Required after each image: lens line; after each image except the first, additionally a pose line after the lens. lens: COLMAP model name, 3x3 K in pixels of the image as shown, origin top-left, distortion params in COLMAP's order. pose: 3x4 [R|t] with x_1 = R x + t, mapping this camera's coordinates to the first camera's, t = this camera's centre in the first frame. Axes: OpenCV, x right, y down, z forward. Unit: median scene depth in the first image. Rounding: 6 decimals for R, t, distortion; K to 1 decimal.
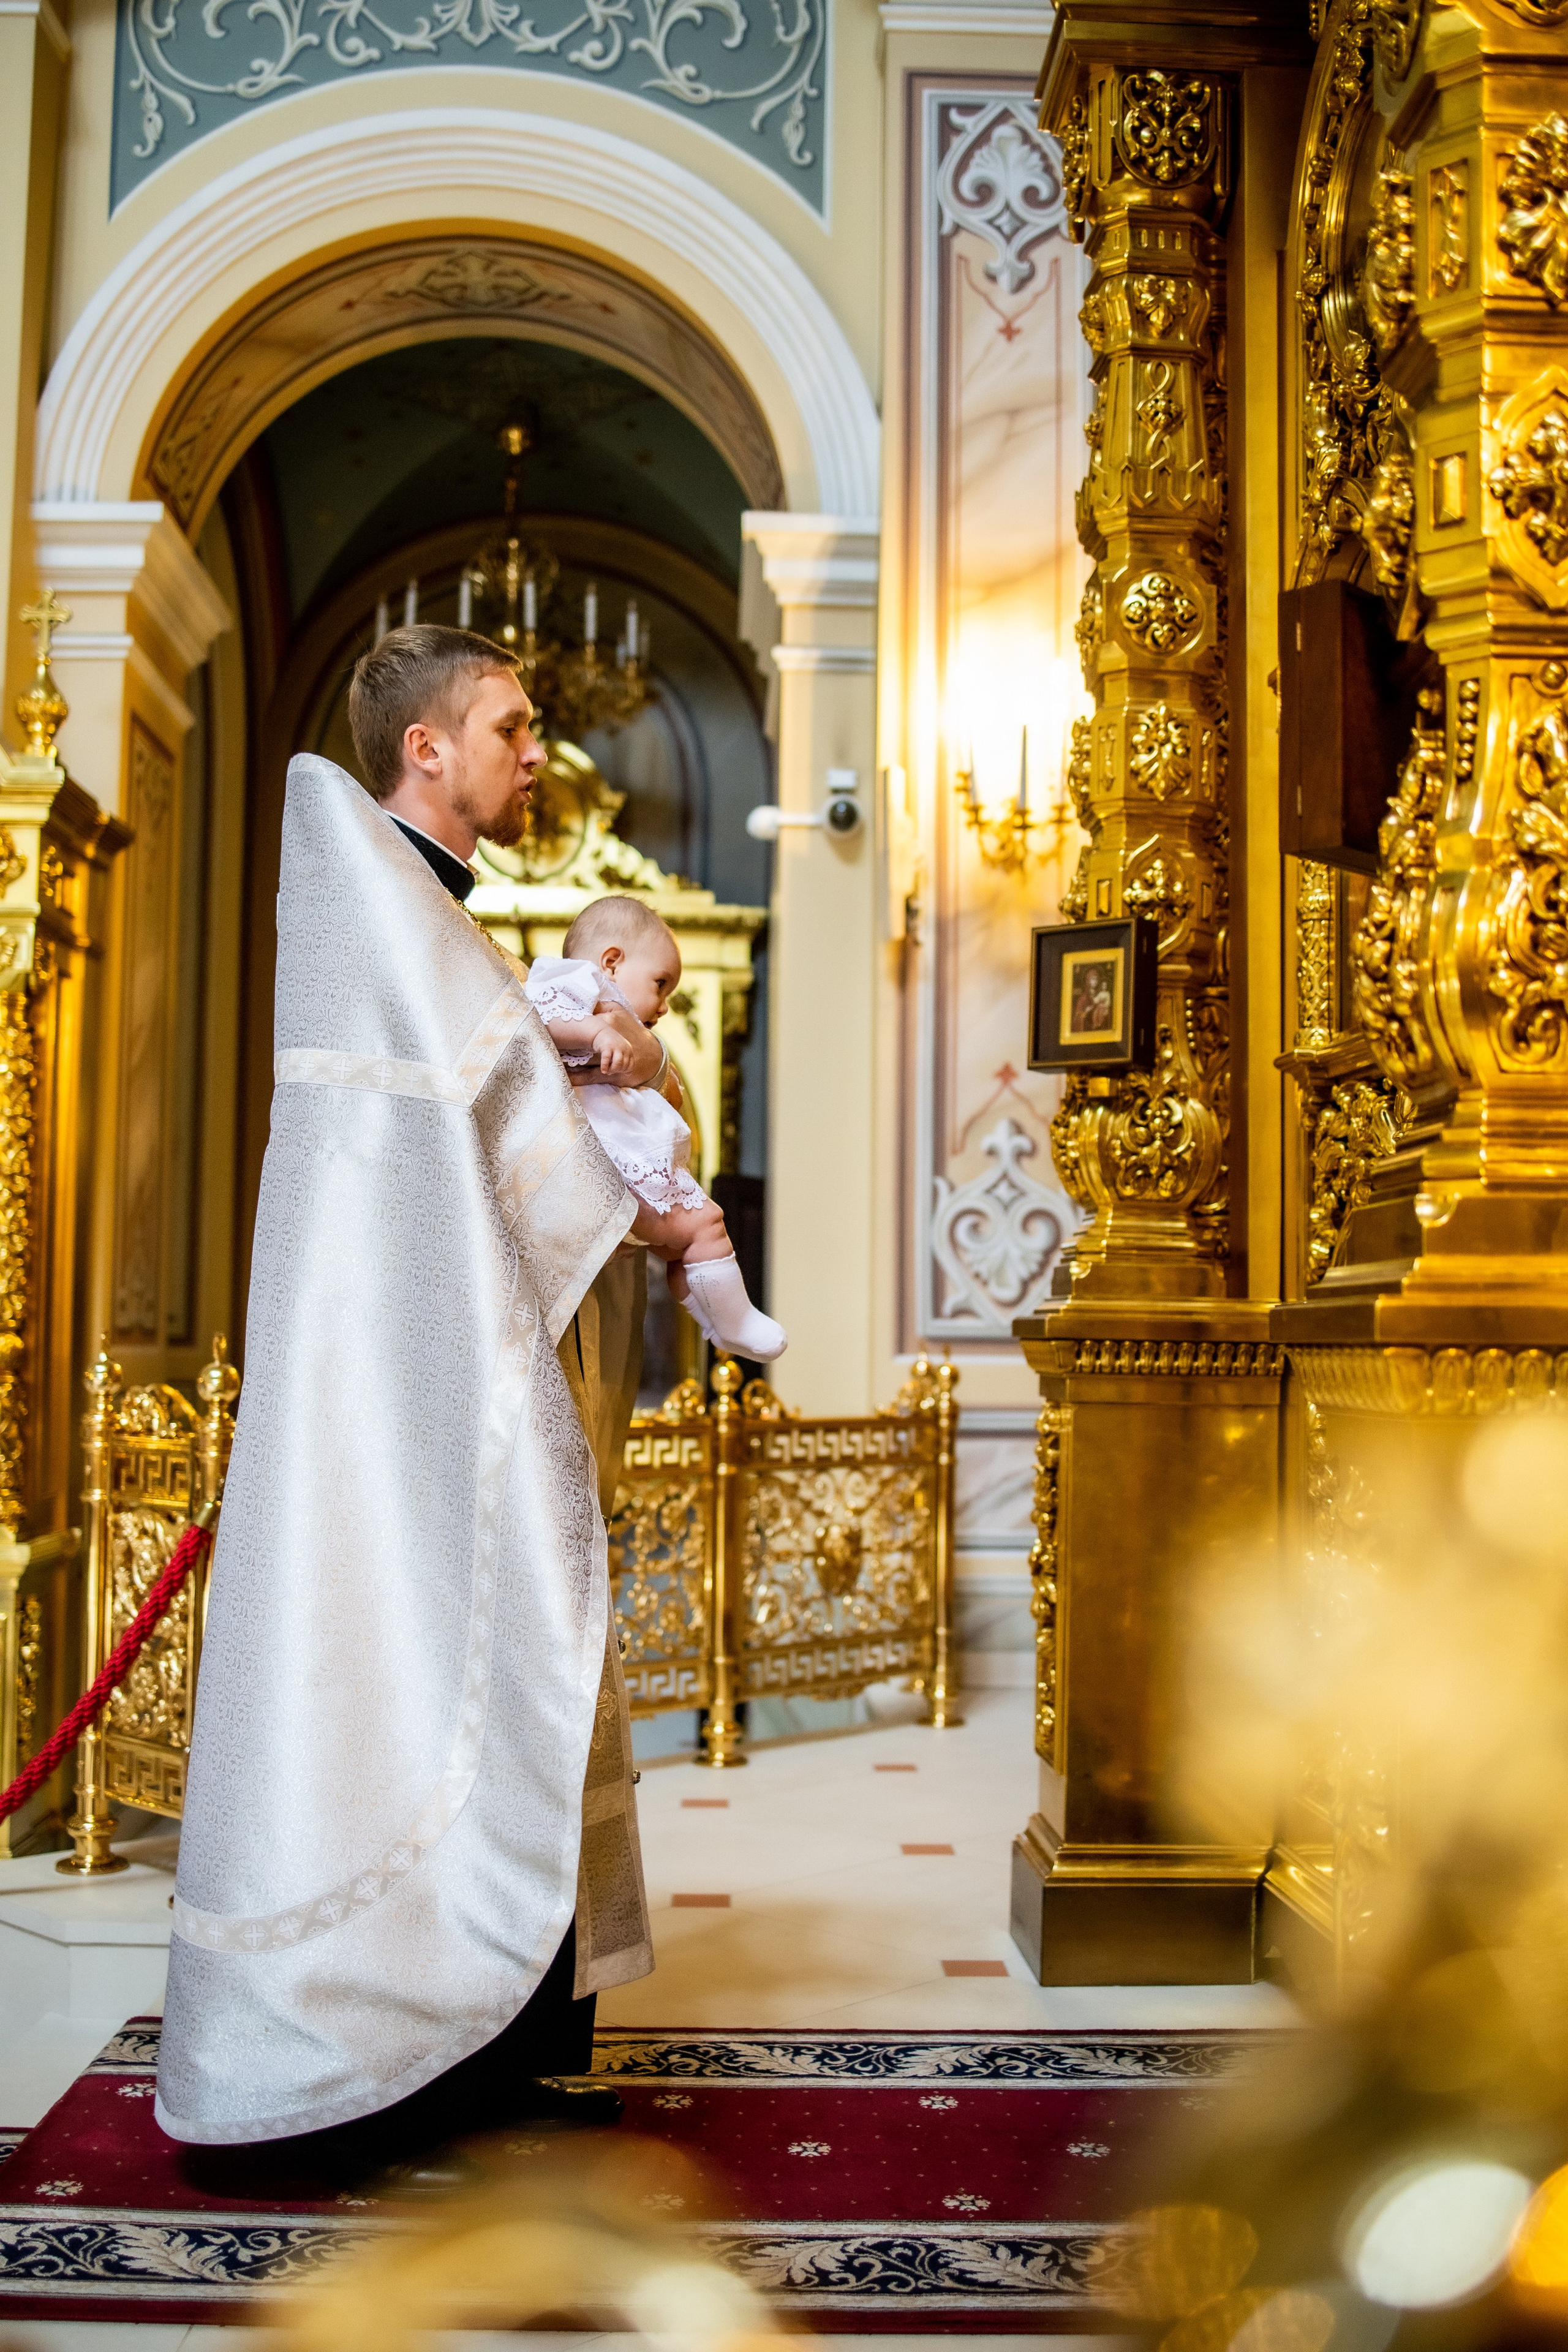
lens RADIAL K [[2433.9, 0, 774.6], [0, 2433.9, 1197.9], [0, 0, 1]] dist [-0.038350, 0.000000]
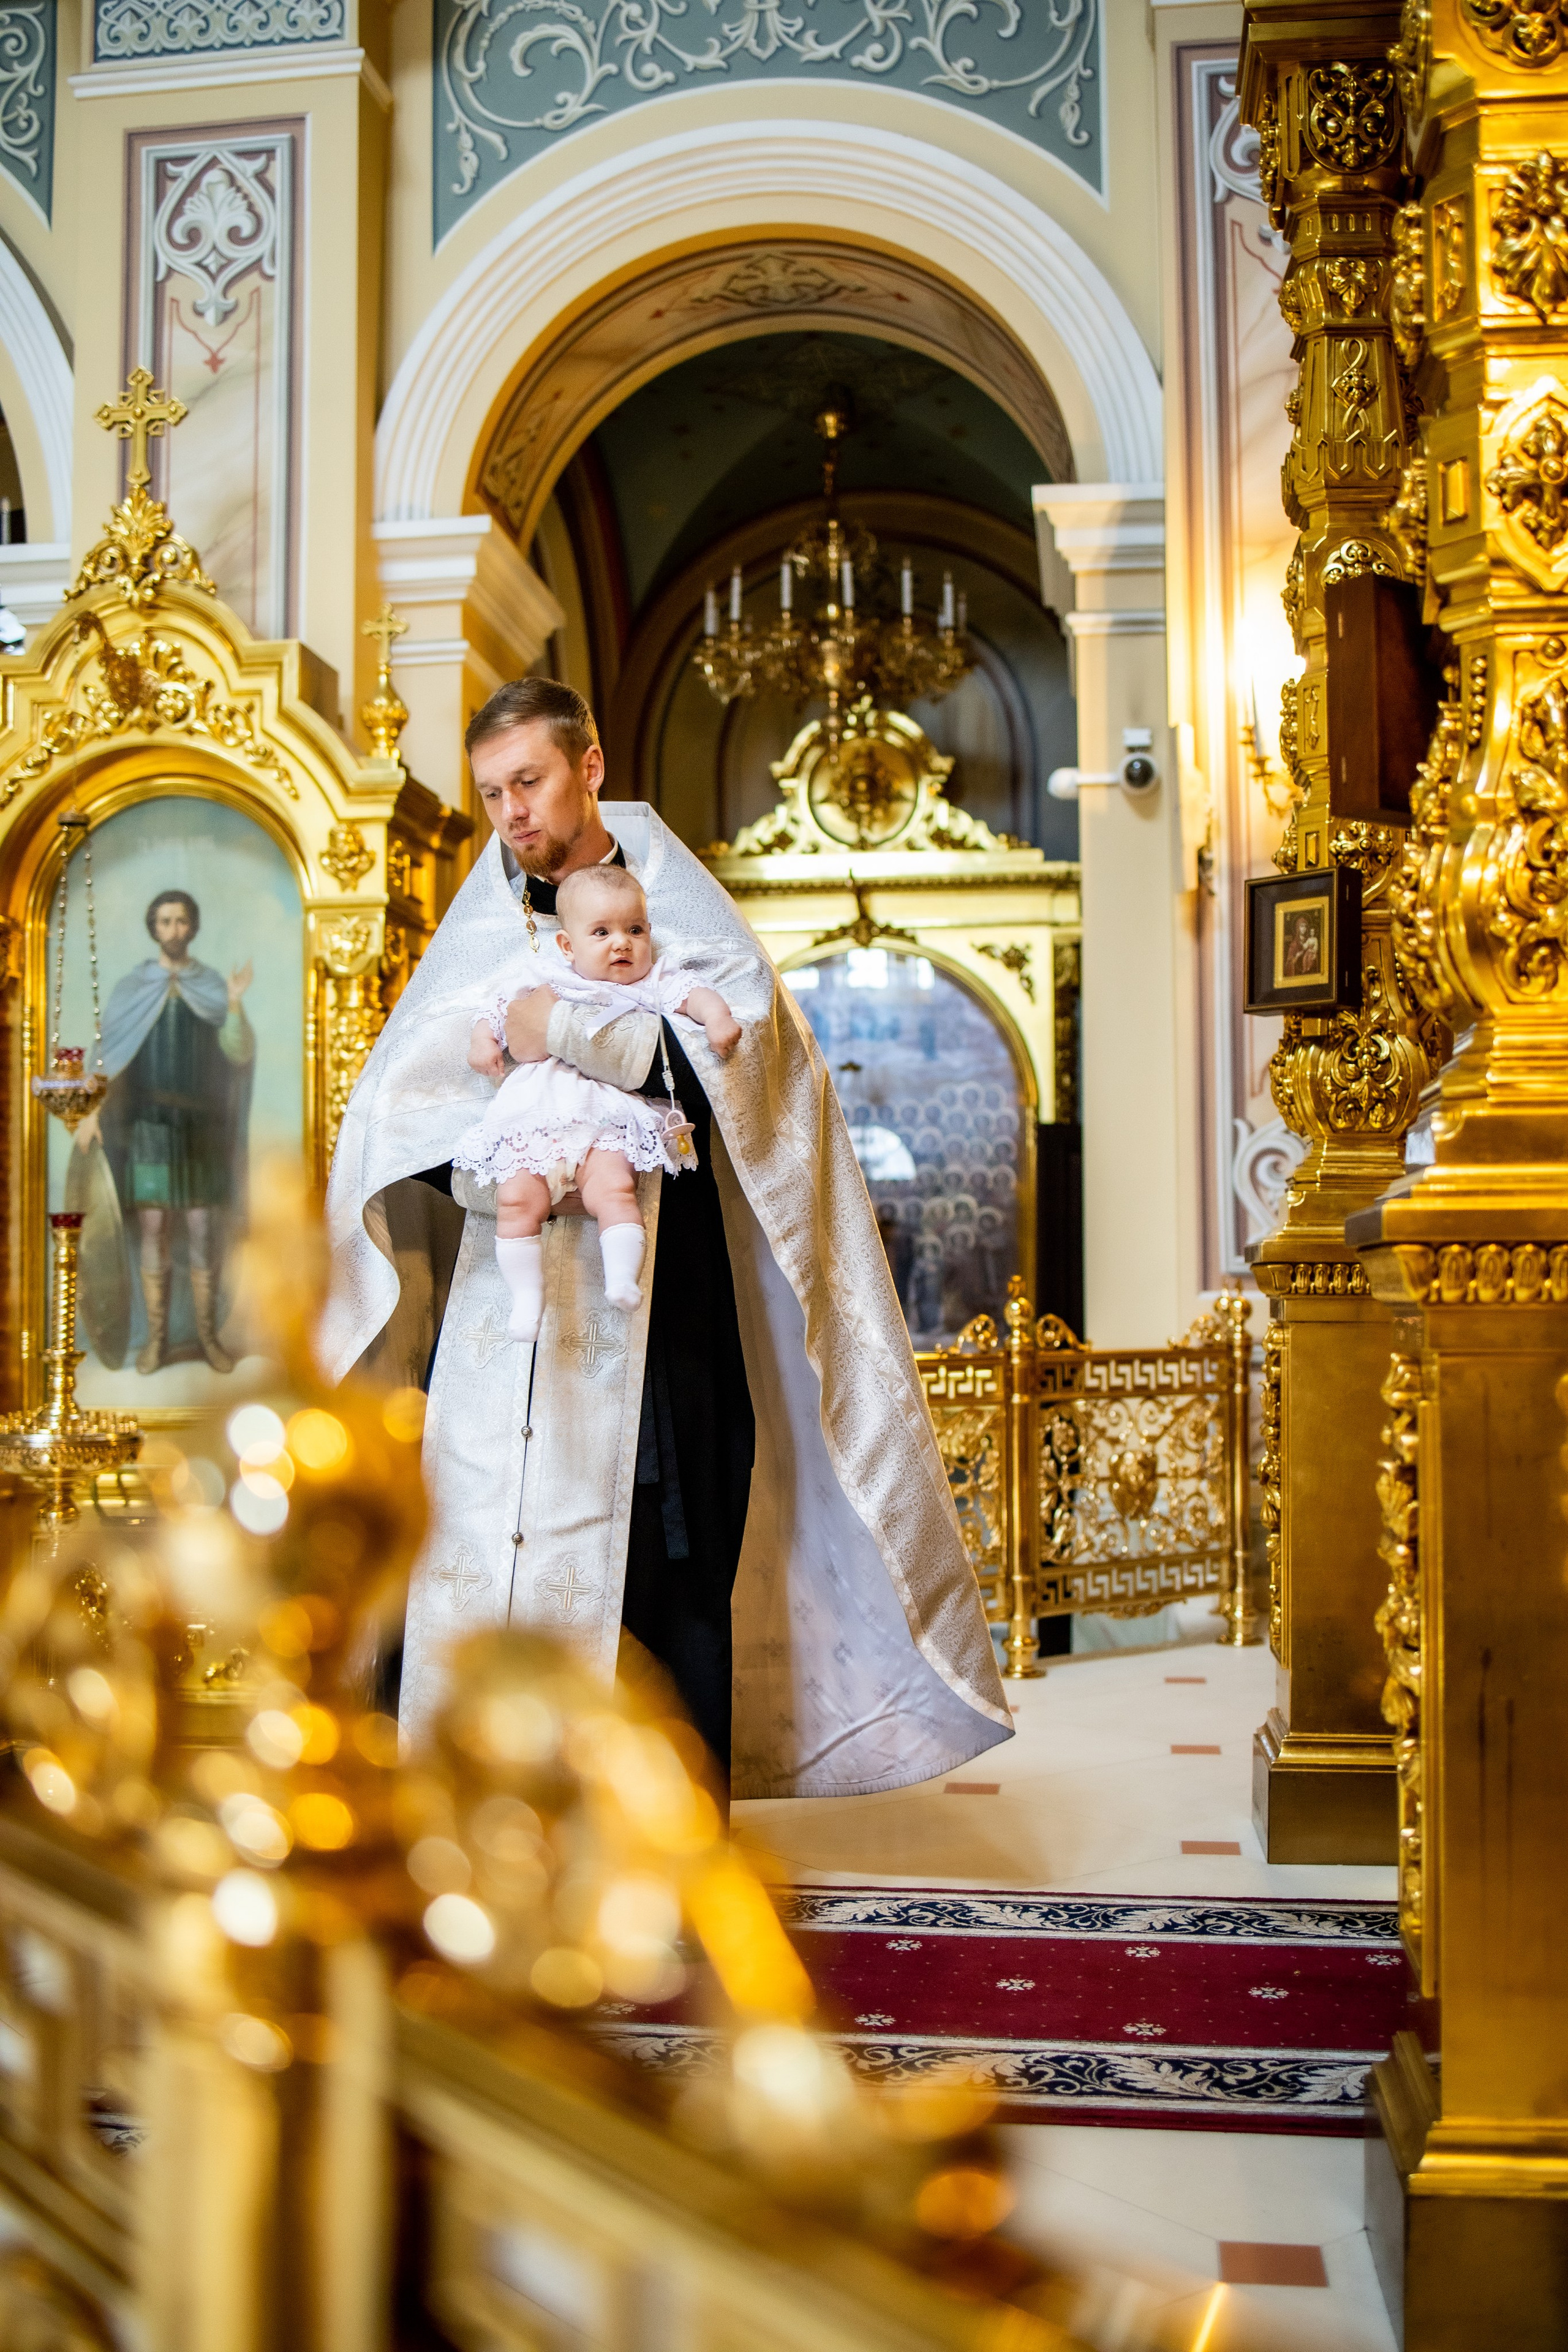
lens RADIAL K [[2433.9, 0, 781.2], [0, 2433.9, 1193.7], [0, 0, 1]] dist [-0.038350, 0.000000]
pose [[0.986615, -0.026120, -0.160961, 0.071488], [0.028742, 0.999489, 0.013983, 0.005635], [0.160514, -0.018422, 0.986862, -0.087360]]
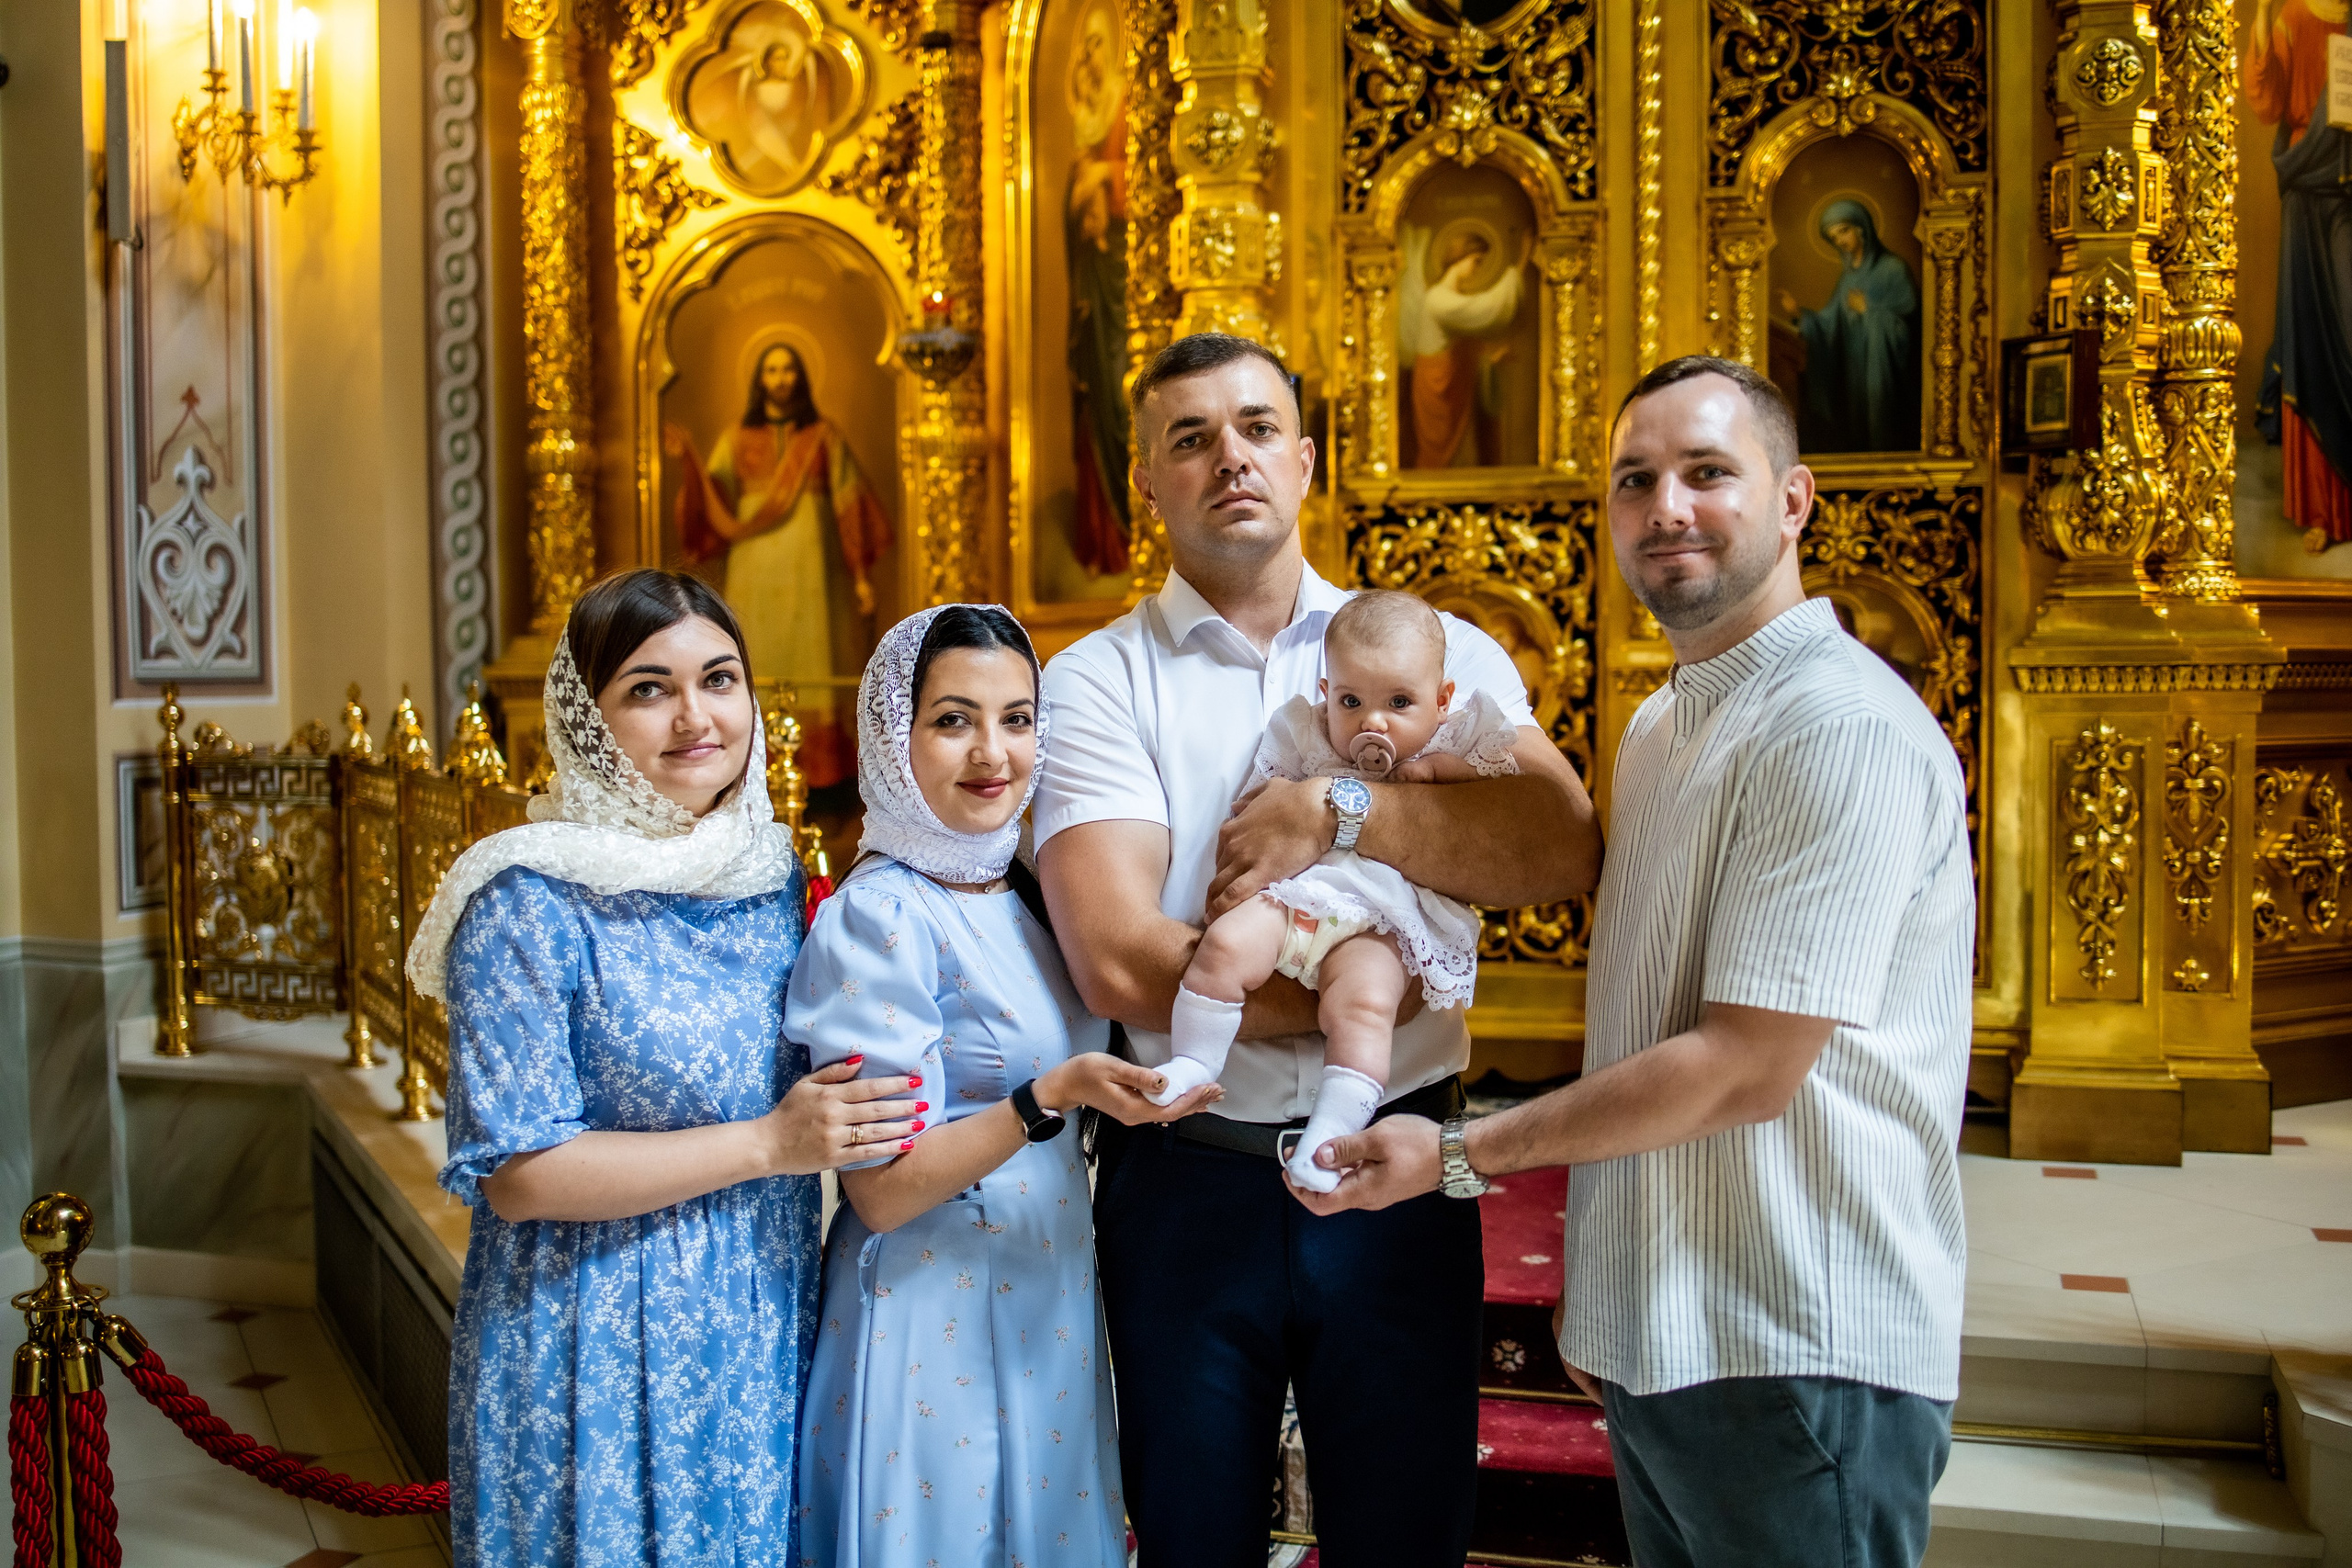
lens RADIAL K [[2433.7, 0, 1238.2], [0, 2433.7, 823.6], [0, 0, 1]] dist [-0.038350, 0.000000]
pose [[0.317300, -0.080878, 0.944870, -1.163450], [-0.040319, 0.994305, 0.098649, 0.007393], [-0.947468, -0.069398, 0.312232, 0.541976]]
